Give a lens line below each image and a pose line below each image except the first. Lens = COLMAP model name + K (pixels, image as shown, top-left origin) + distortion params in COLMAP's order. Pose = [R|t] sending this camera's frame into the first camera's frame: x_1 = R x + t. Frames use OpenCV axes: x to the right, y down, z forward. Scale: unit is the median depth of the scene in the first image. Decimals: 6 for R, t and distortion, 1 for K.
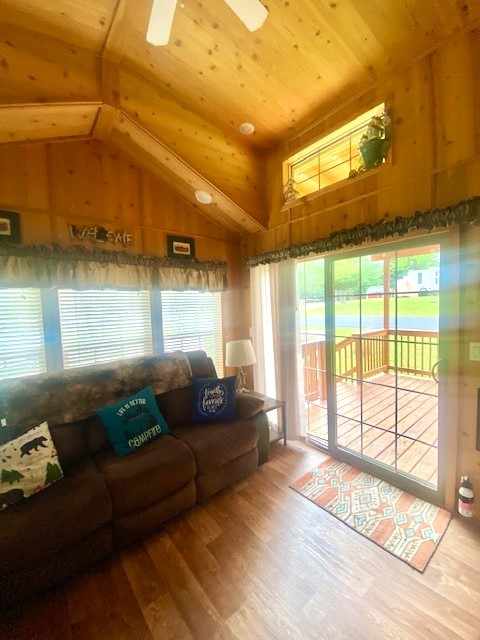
lens RADIAL K [[255.9, 0, 233.4], [0, 255.9, 321.8], [0, 0, 1]] dist [-0.003537, -0.003968]
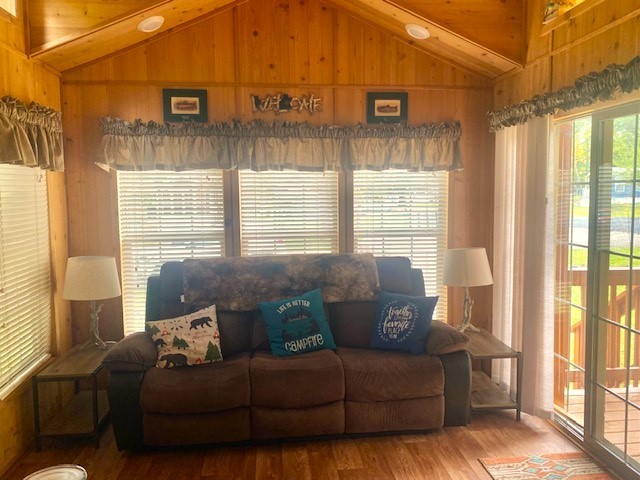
lens RADIAL K [[476.1, 0, 317.0], [0, 476.1, 233.7], [0, 0, 1]] dist [0.033468, -0.036543]
pose [[0.843601, 0.074729, -0.531746, 0.477353], [-0.051209, 0.996952, 0.058864, -0.013716], [0.534523, -0.022427, 0.844856, -0.297062]]
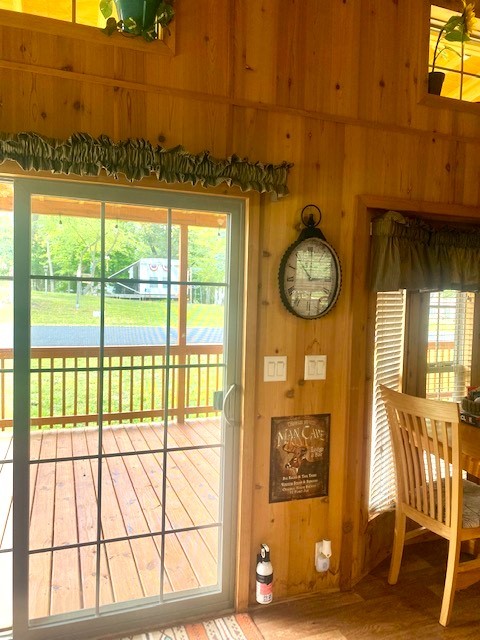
lens RADIAL K [[476.1, 0, 240.8], [0, 476.1, 319.6], [0, 0, 1]] dist [0.033468, -0.036543]
pose [[0.327962, 0.000044, 0.944691, -0.280769], [0.024266, 0.999670, -0.008471, -0.013114], [-0.944379, 0.025702, 0.327853, 0.451636]]
